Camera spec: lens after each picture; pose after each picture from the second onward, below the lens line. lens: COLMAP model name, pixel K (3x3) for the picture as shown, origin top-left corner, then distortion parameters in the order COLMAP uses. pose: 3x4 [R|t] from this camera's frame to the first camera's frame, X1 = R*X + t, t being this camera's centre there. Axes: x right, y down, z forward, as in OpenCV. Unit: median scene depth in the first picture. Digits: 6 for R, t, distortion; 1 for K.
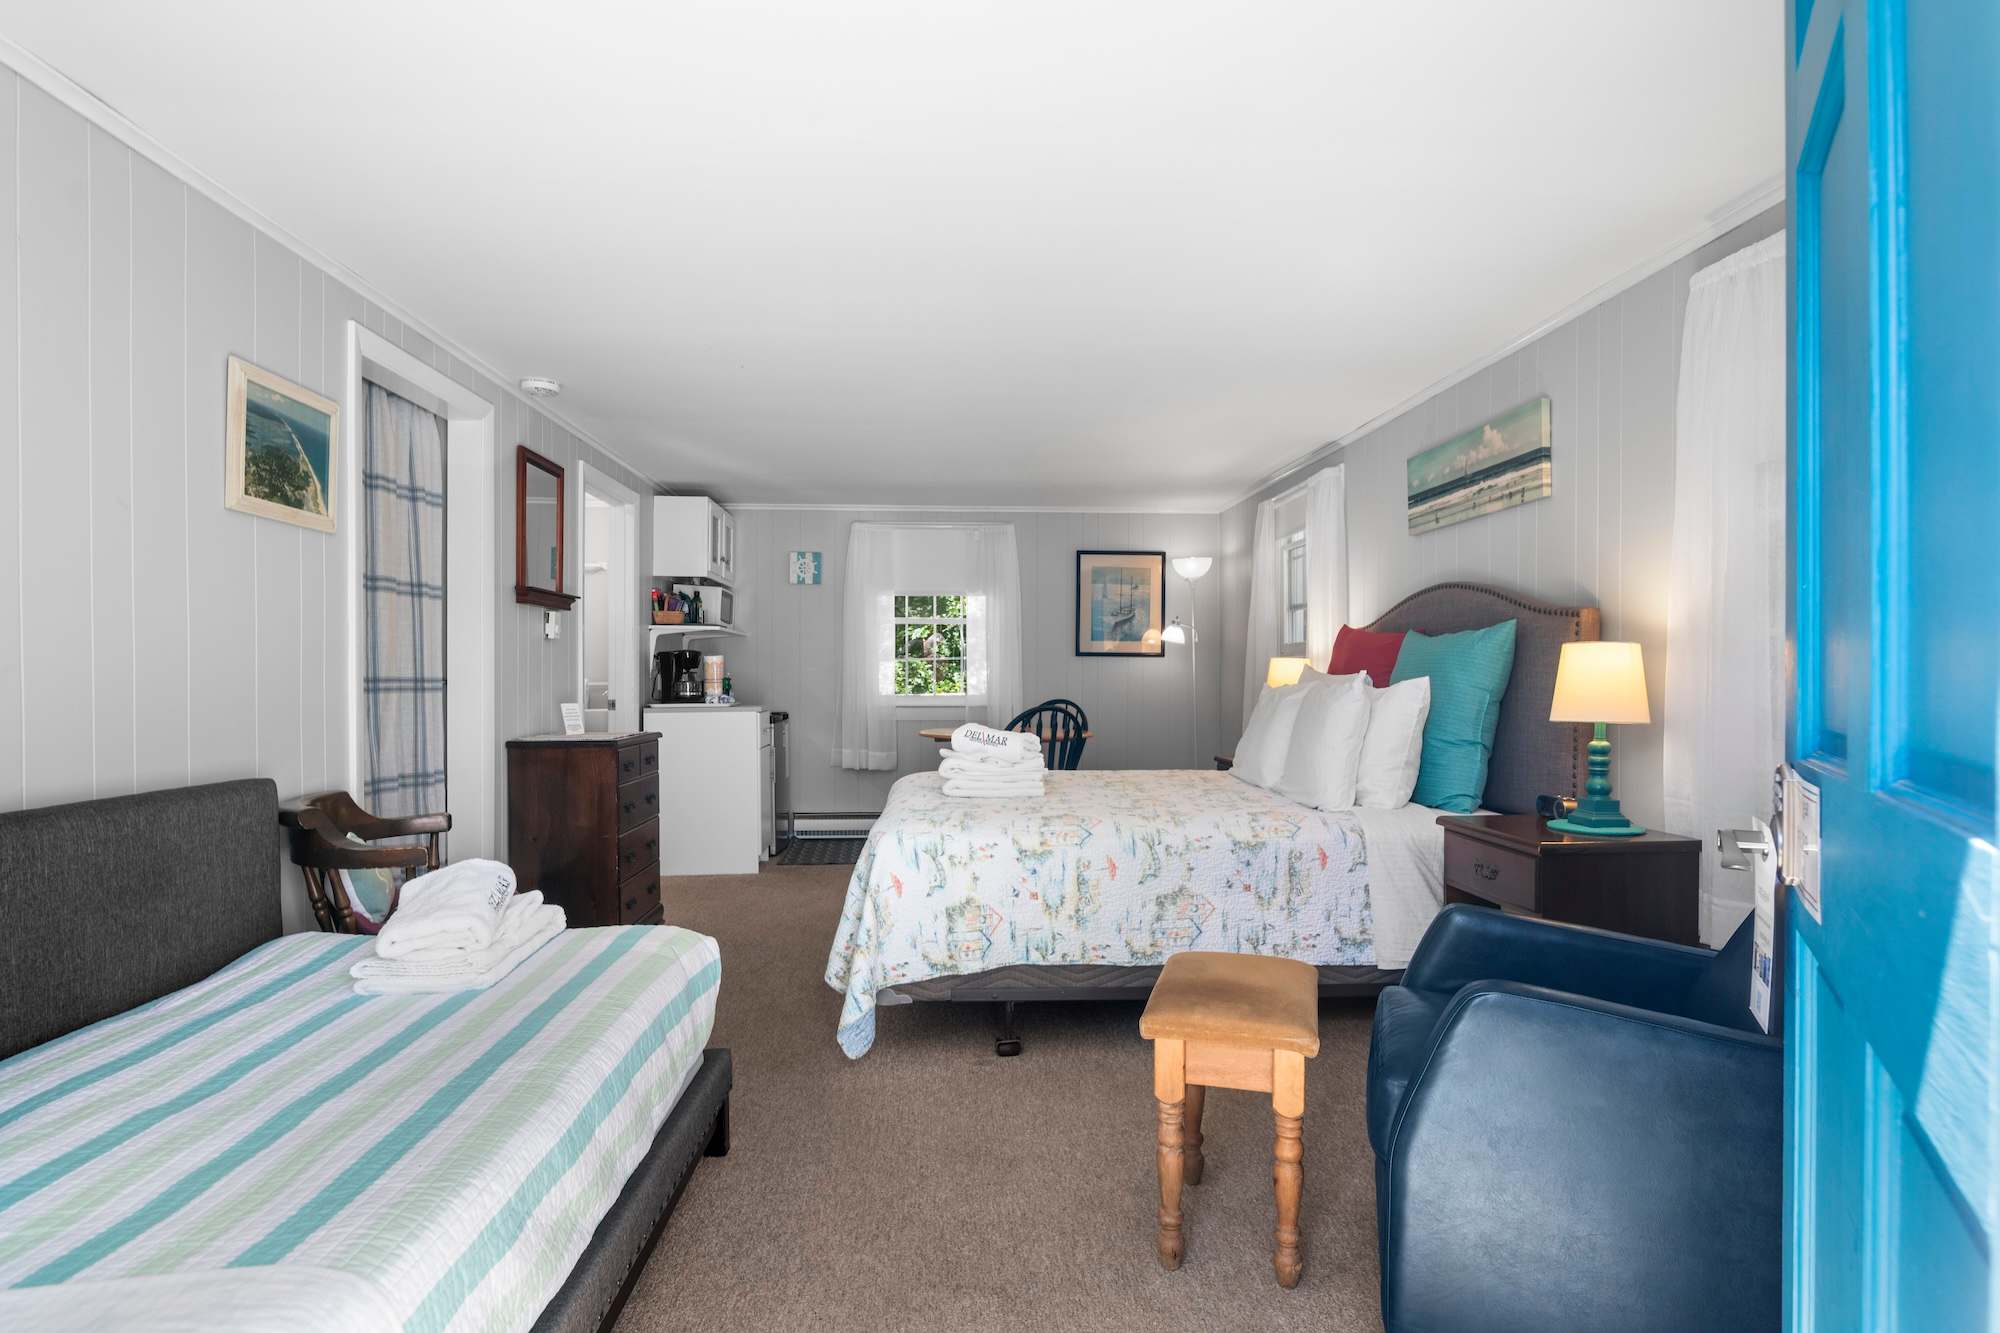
lens RADIAL K [[1043.2, 0, 1005.0], [0, 1043.2, 683.5], [0, 0, 1]] dist [-0.002527, -0.000347]
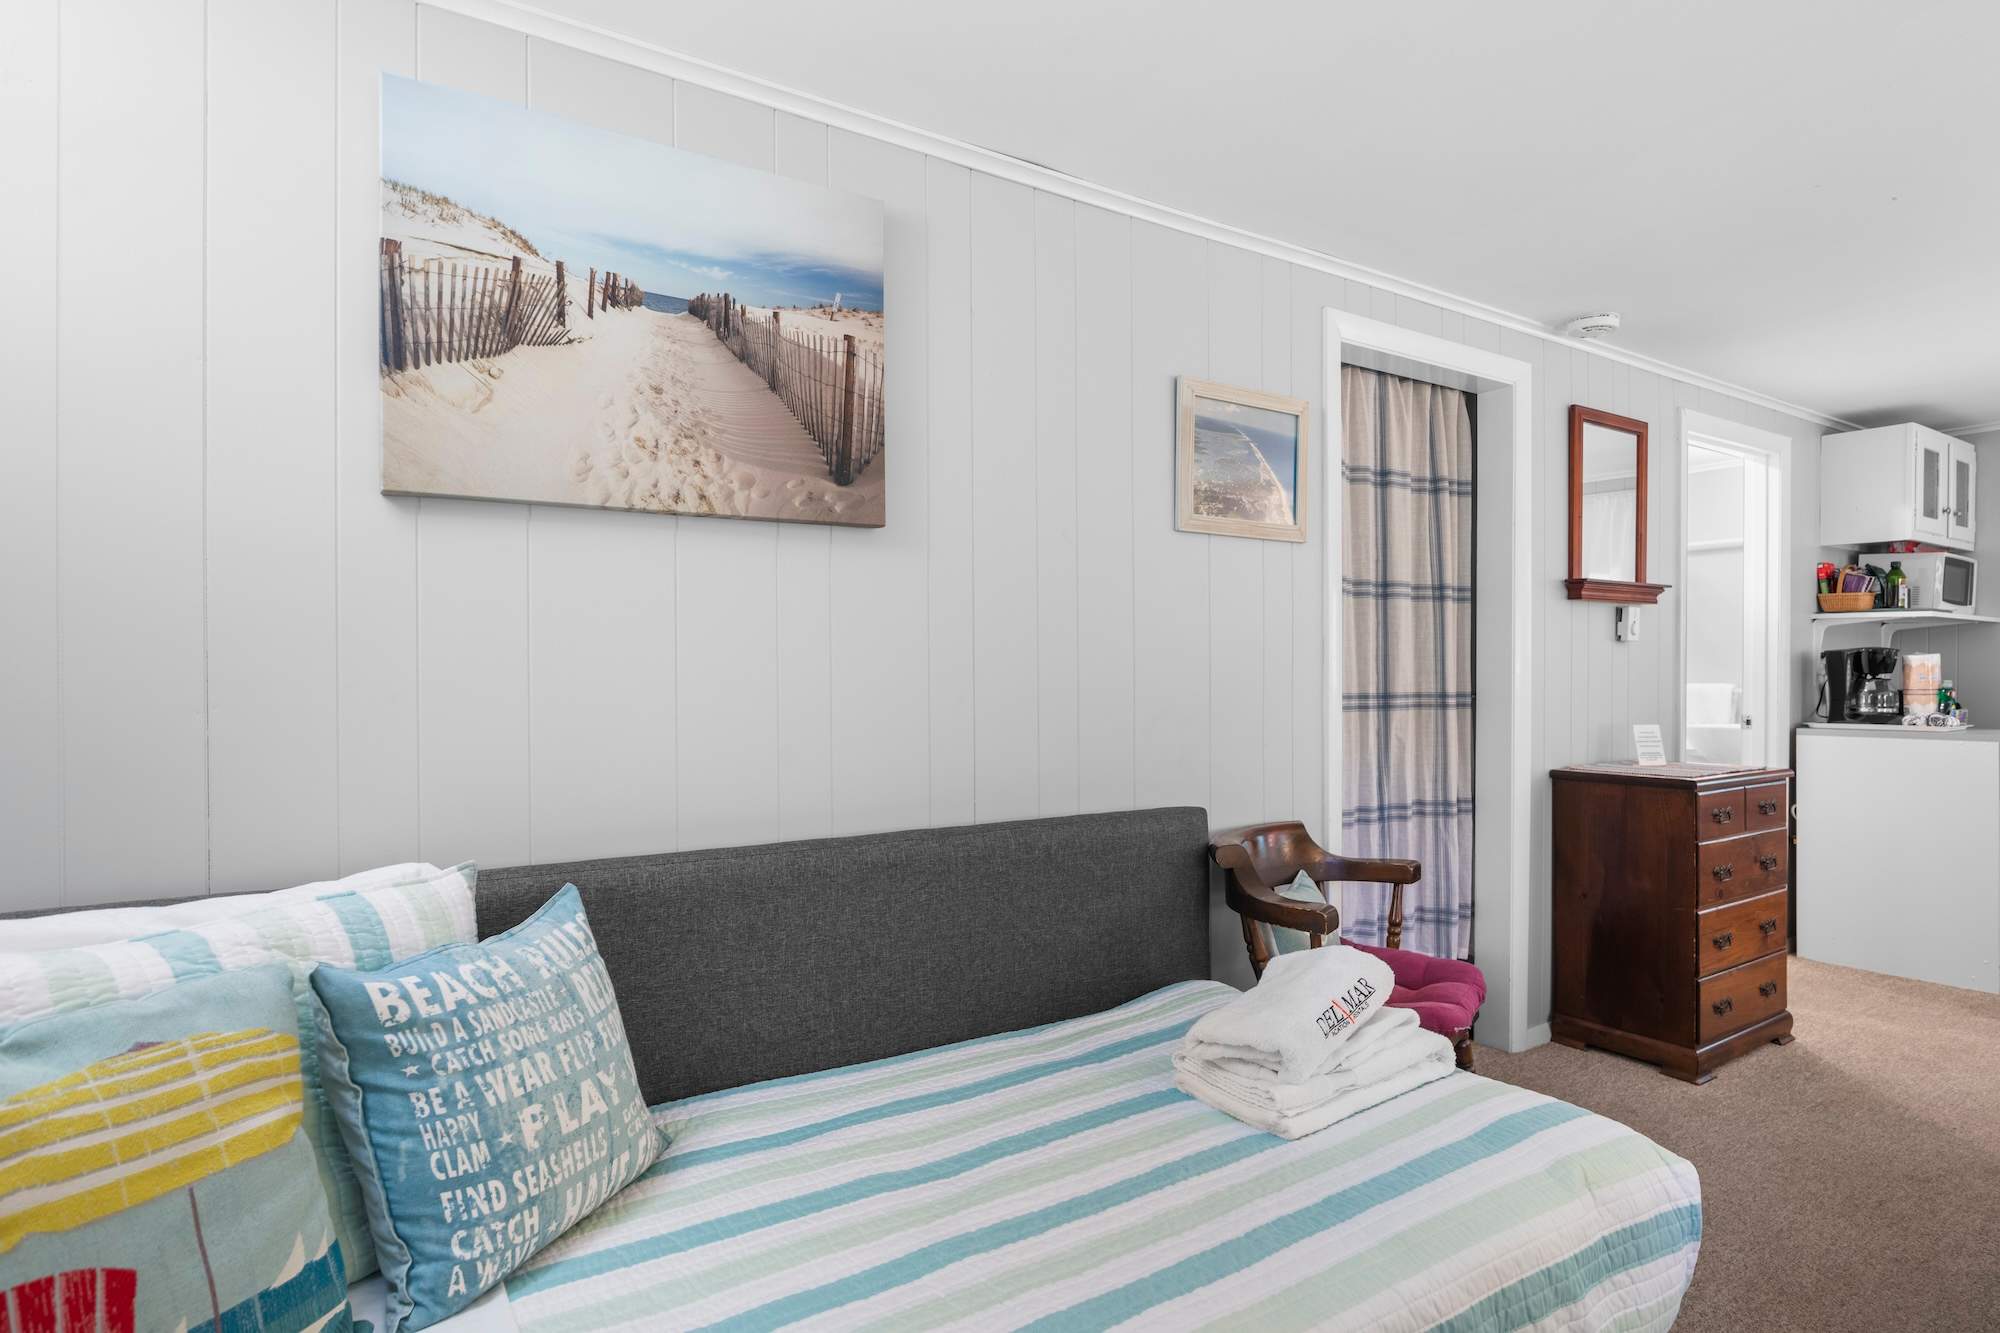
lens RADIAL K [[1034.7, 0, 1017.3], [0, 1034.7, 673.7], [0, 0, 1]] dist [-0.005519, -0.001181]
pose [[0.489948, 0.005192, -0.871736, 0.027216], [-0.004664, 0.999984, 0.003334, -0.023130], [0.871739, 0.002432, 0.489964, 0.263002]]
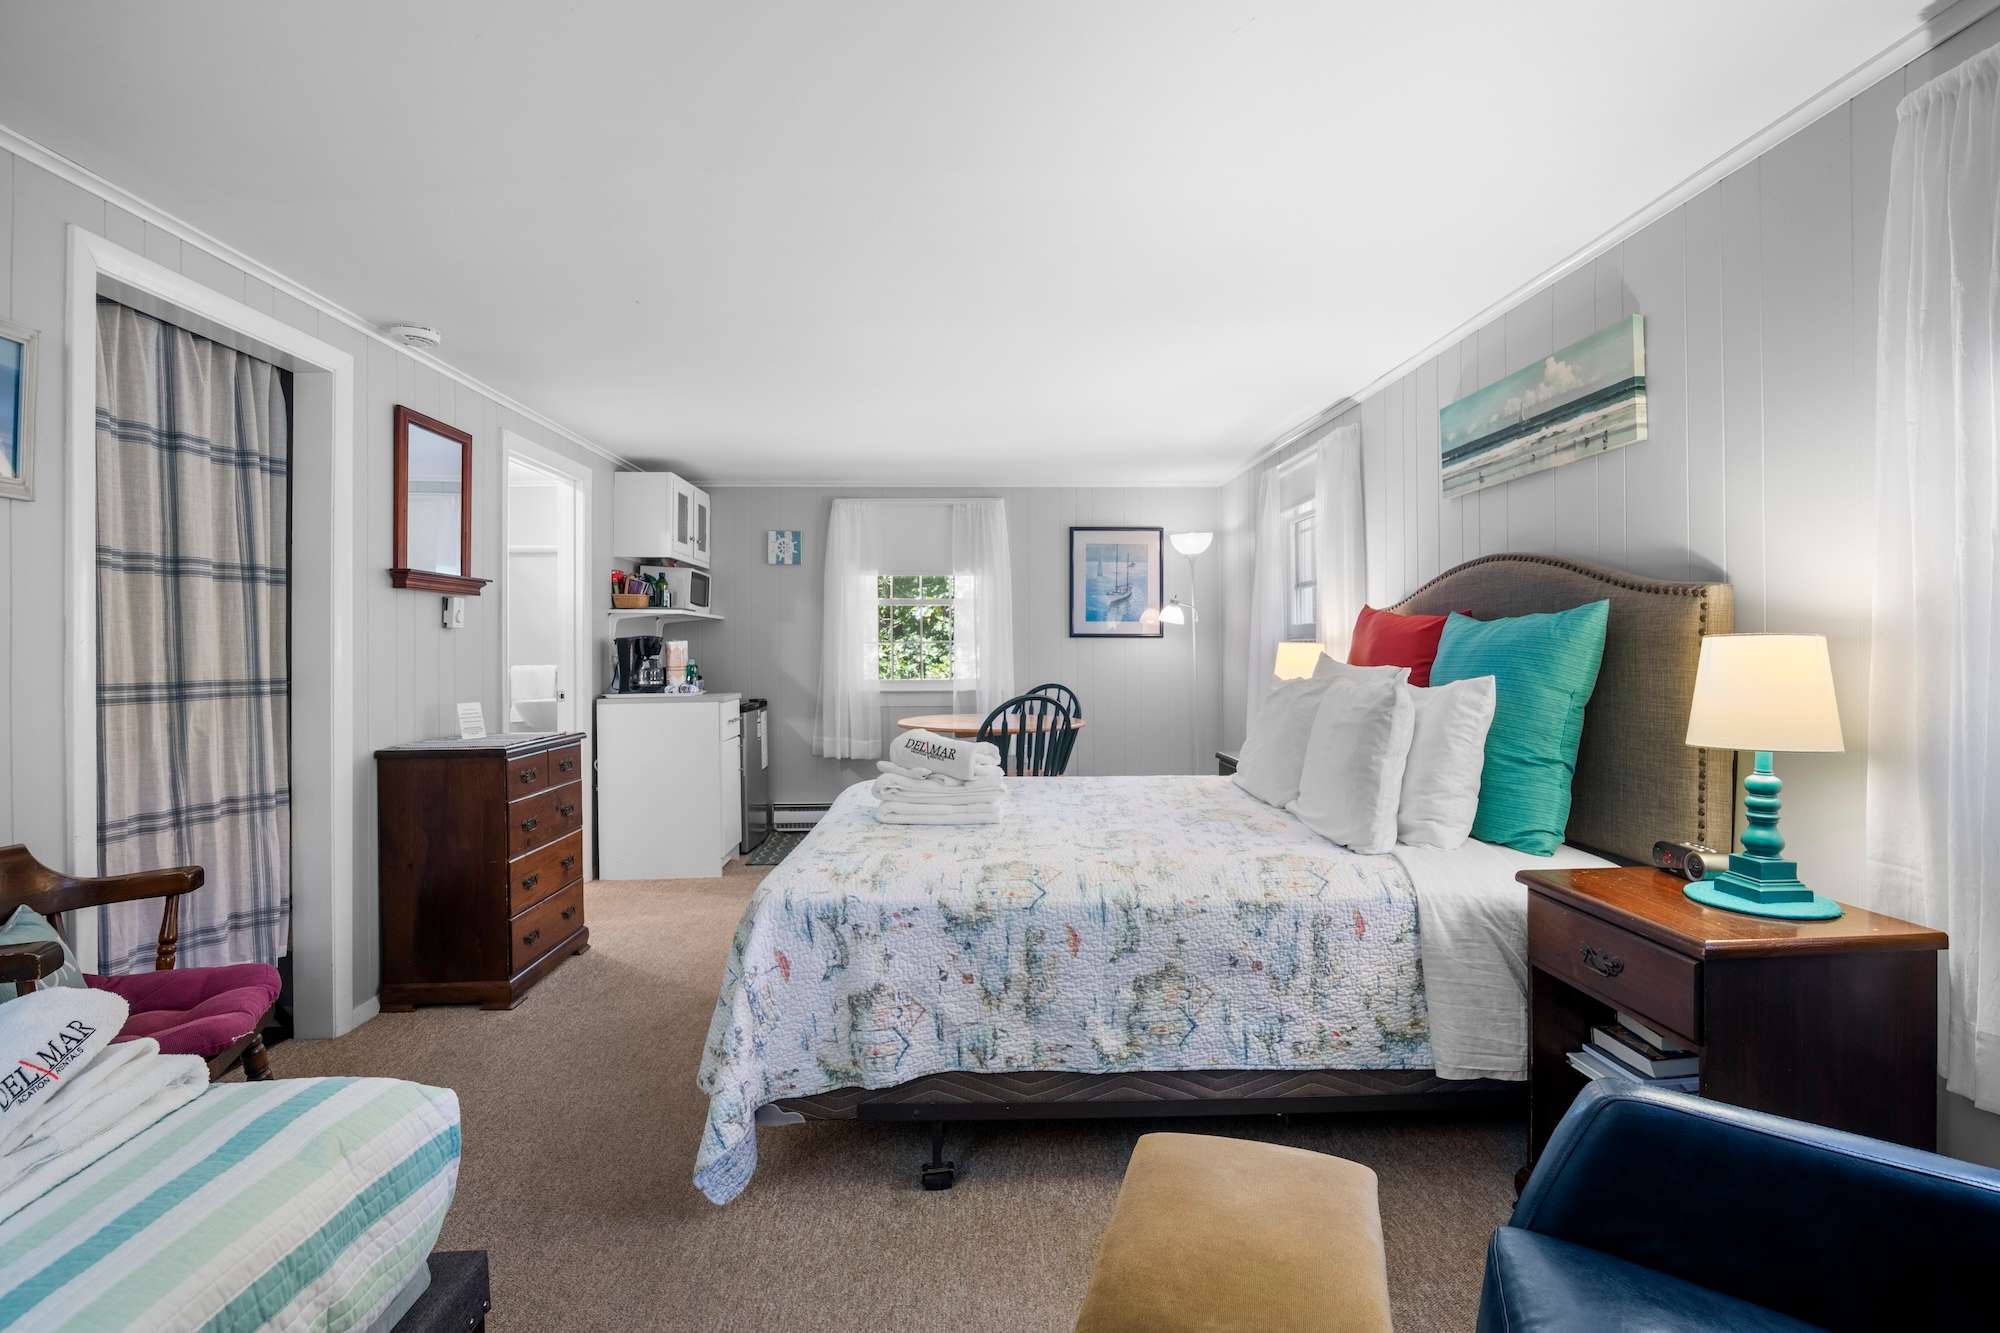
lens RADIAL K [[934.7, 0, 1007.3], [0, 934.7, 640.1], [0, 0, 1]] dist [-0.019082, 0.001379]
pose [[0.999657, -0.006517, -0.025362, 0.063074], [0.006139, 0.999869, -0.014982, -0.022597], [0.025456, 0.014822, 0.999566, 0.286010]]
